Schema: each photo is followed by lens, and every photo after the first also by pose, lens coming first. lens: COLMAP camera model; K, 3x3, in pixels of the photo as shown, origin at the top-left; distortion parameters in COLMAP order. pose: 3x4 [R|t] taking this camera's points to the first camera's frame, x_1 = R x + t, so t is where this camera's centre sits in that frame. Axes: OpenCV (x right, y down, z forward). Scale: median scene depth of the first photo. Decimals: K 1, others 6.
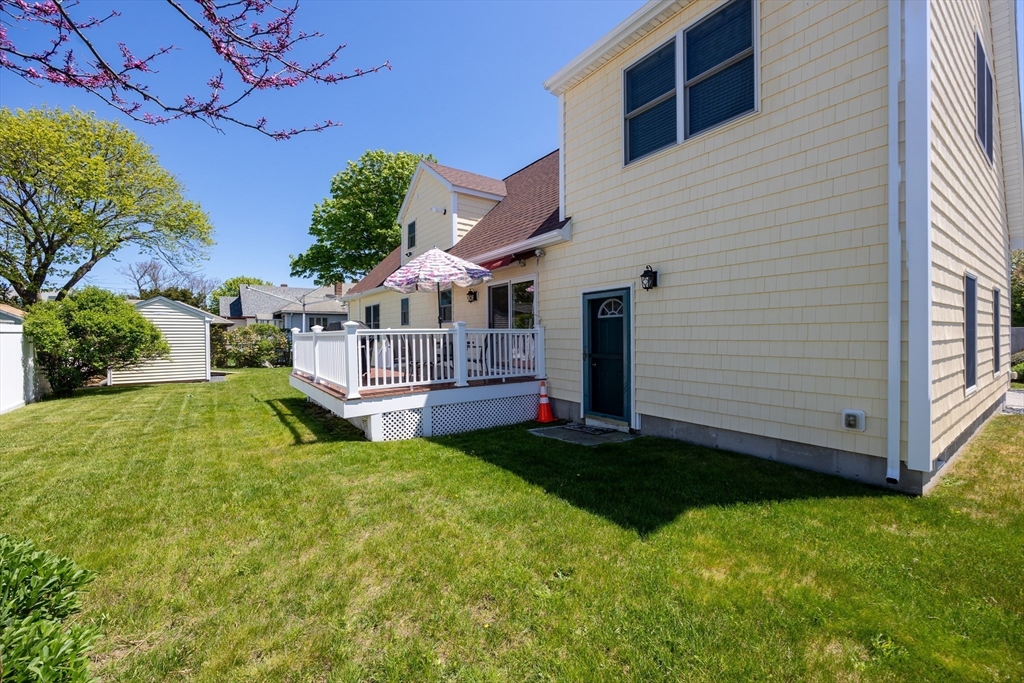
lens RADIAL K [[411.4, 0, 512.0], [0, 411.4, 341.5], [0, 0, 1]] dist [0.001725, 0.000143]
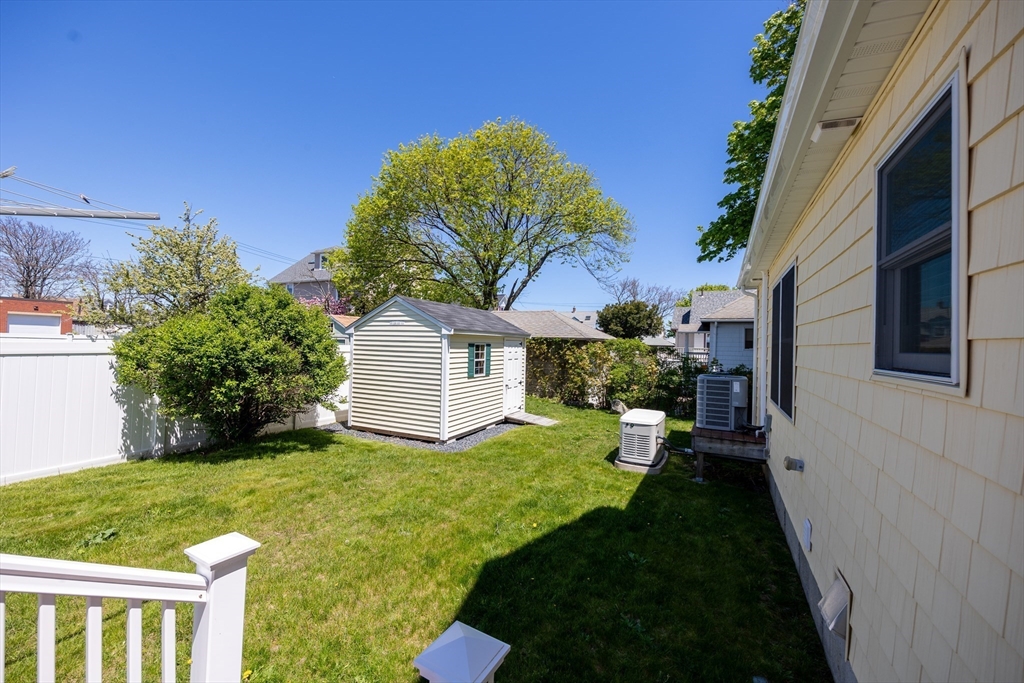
lens RADIAL K [[411.4, 0, 512.0], [0, 411.4, 341.5], [0, 0, 1]] dist [0.001725, 0.000143]
pose [[0.450790, 0.013218, -0.892532, -0.110859], [-0.041965, 0.999099, -0.006398, -0.023856], [0.891643, 0.040339, 0.450939, 0.477362]]
